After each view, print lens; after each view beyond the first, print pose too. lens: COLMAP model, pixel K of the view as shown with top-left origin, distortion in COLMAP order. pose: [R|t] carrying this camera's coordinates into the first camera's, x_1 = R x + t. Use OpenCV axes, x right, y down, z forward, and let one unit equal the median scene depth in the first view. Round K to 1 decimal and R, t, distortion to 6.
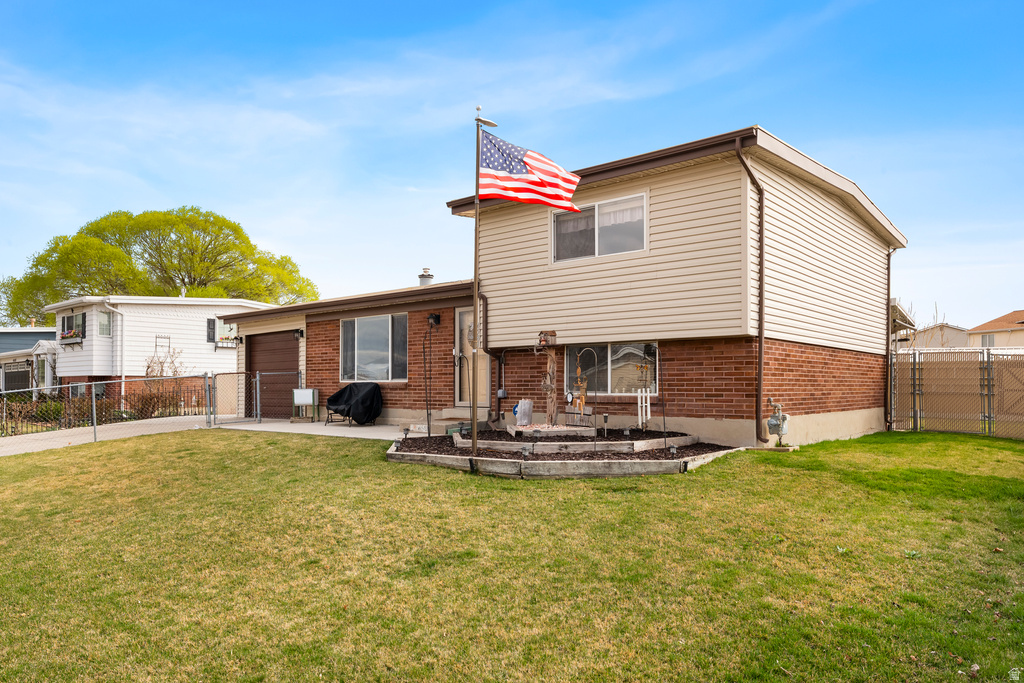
lens RADIAL K [[692.8, 0, 511.4], [0, 692.8, 386.7], [0, 0, 1]] dist [0.001541, 0.000080]
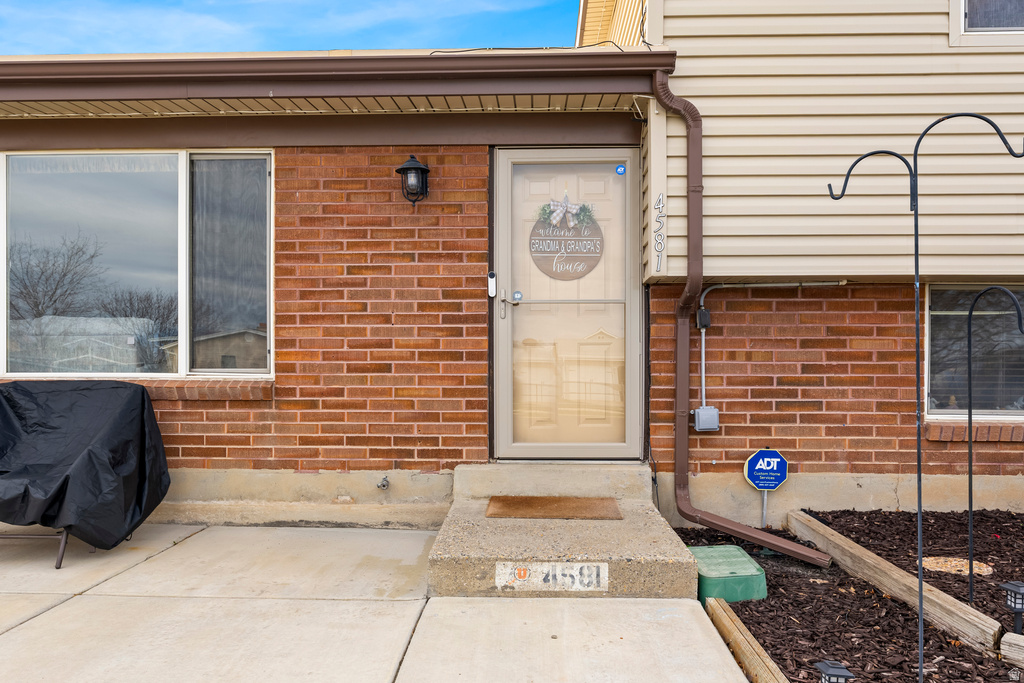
lens RADIAL K [[689.7, 0, 513.7], [0, 689.7, 361.6], [0, 0, 1]] dist [0.002356, -0.000655]
pose [[0.781864, 0.003218, 0.623441, -0.272477], [-0.002993, 0.999995, -0.001409, -0.015401], [-0.623442, -0.000765, 0.781869, 0.747393]]
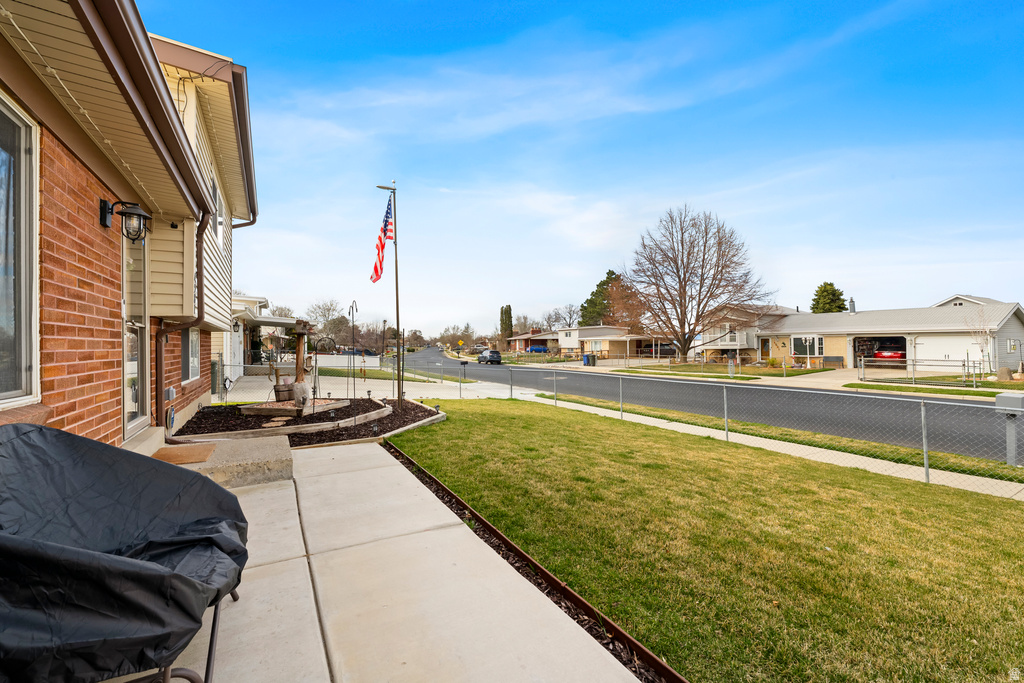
lens RADIAL K [[419.2, 0, 511.3], [0, 419.2, 338.1], [0, 0, 1]] dist [0.000426, 0.000126]
pose [[-0.944169, 0.010431, 0.329298, -0.386946], [0.006149, 0.999882, -0.014042, -0.028459], [-0.329406, -0.011234, -0.944122, 1.162531]]
